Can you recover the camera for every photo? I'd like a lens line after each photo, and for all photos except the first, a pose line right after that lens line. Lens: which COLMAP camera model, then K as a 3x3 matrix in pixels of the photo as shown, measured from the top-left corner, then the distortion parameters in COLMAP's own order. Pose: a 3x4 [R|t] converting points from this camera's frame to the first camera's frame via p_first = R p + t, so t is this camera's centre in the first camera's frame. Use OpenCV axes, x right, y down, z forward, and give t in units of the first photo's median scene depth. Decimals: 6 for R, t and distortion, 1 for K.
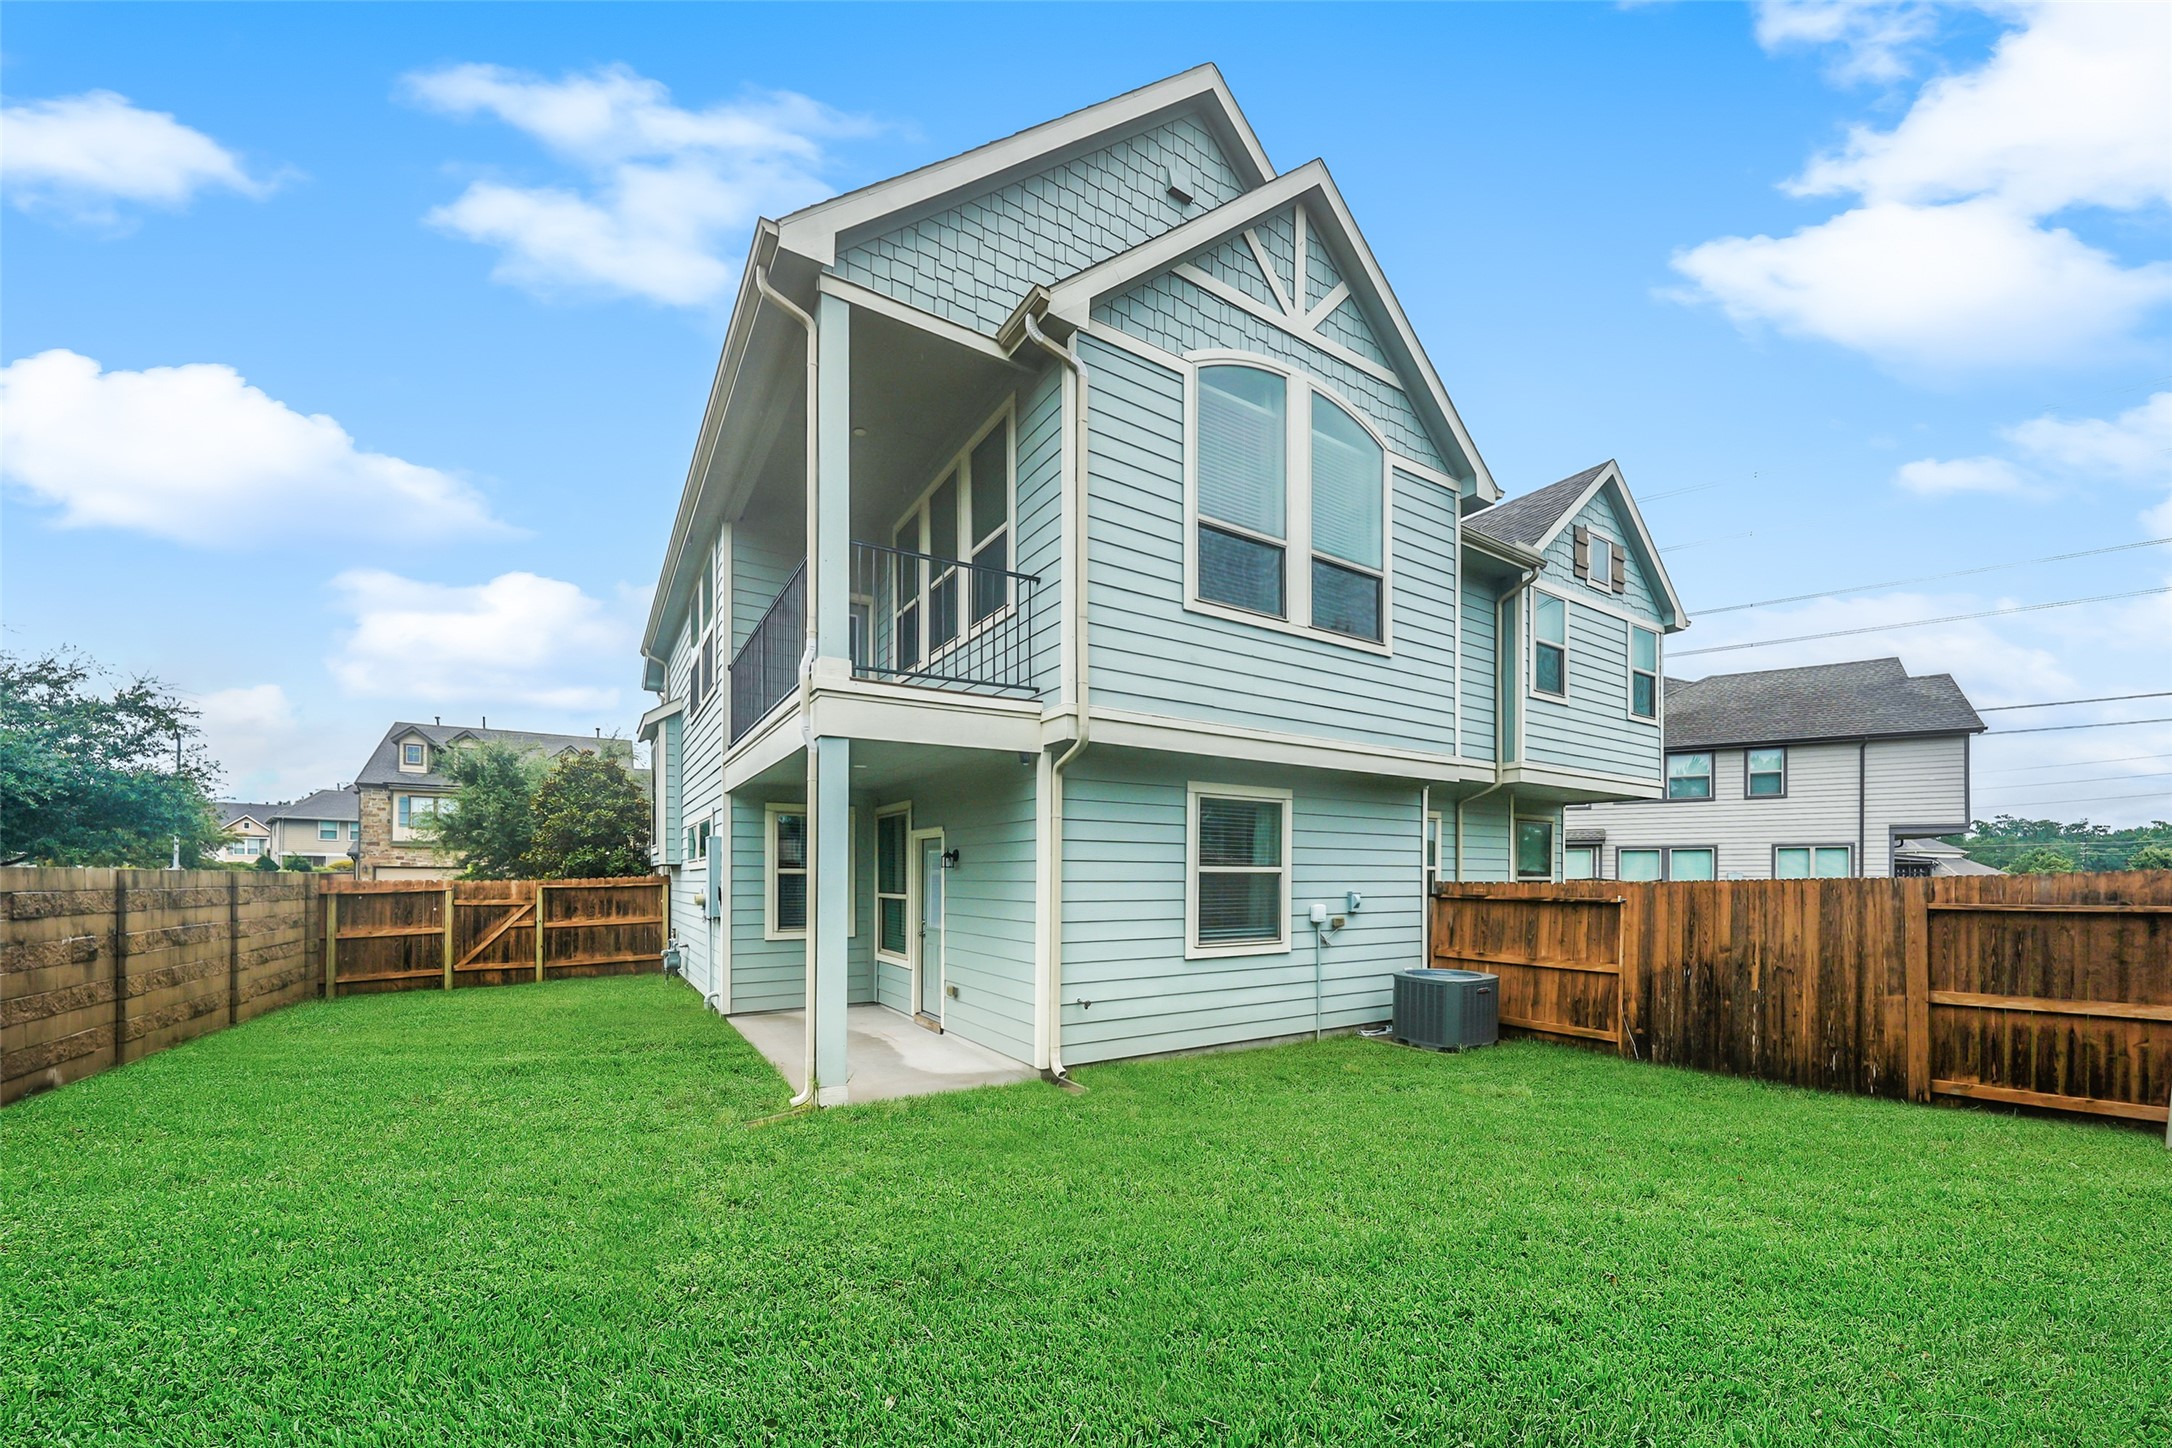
lens RADIAL K [[799.3, 0, 1091.0], [0, 799.3, 875.1], [0, 0, 1]] dist [-0.001195, -0.000042]
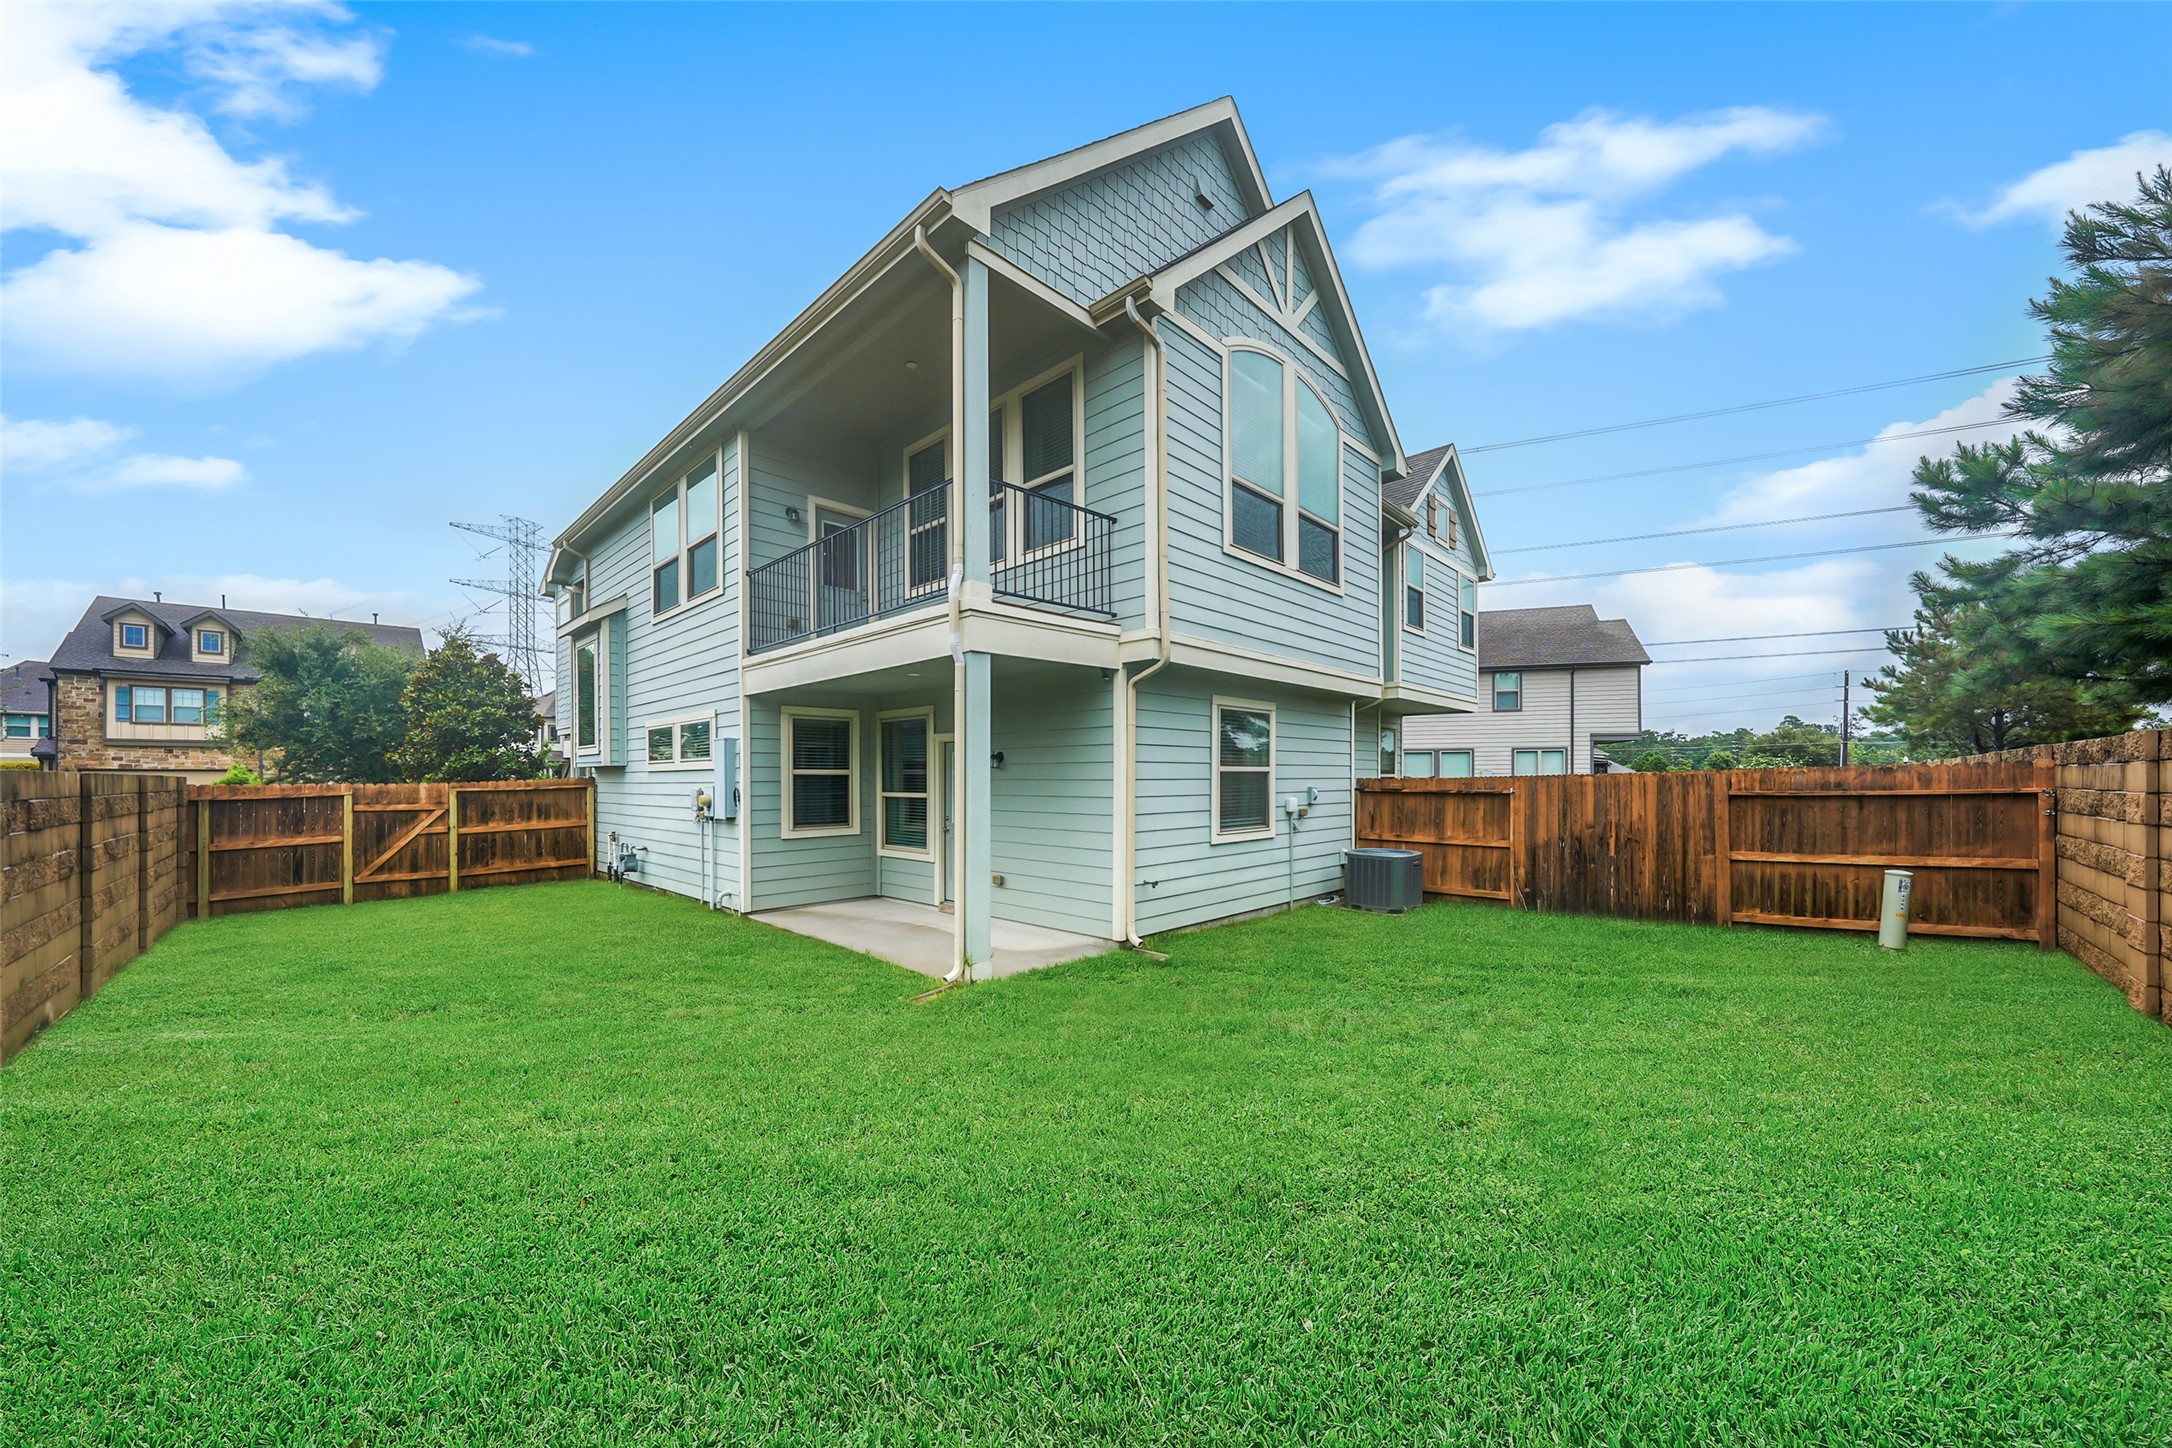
lens RADIAL K [[758.7, 0, 1081.0], [0, 758.7, 775.2], [0, 0, 1]] dist [-0.000150, -0.000030]
pose [[0.973502, -0.005070, 0.228623, -0.299784], [0.004954, 0.999987, 0.001079, -0.000125], [-0.228626, 0.000082, 0.973514, -0.051272]]
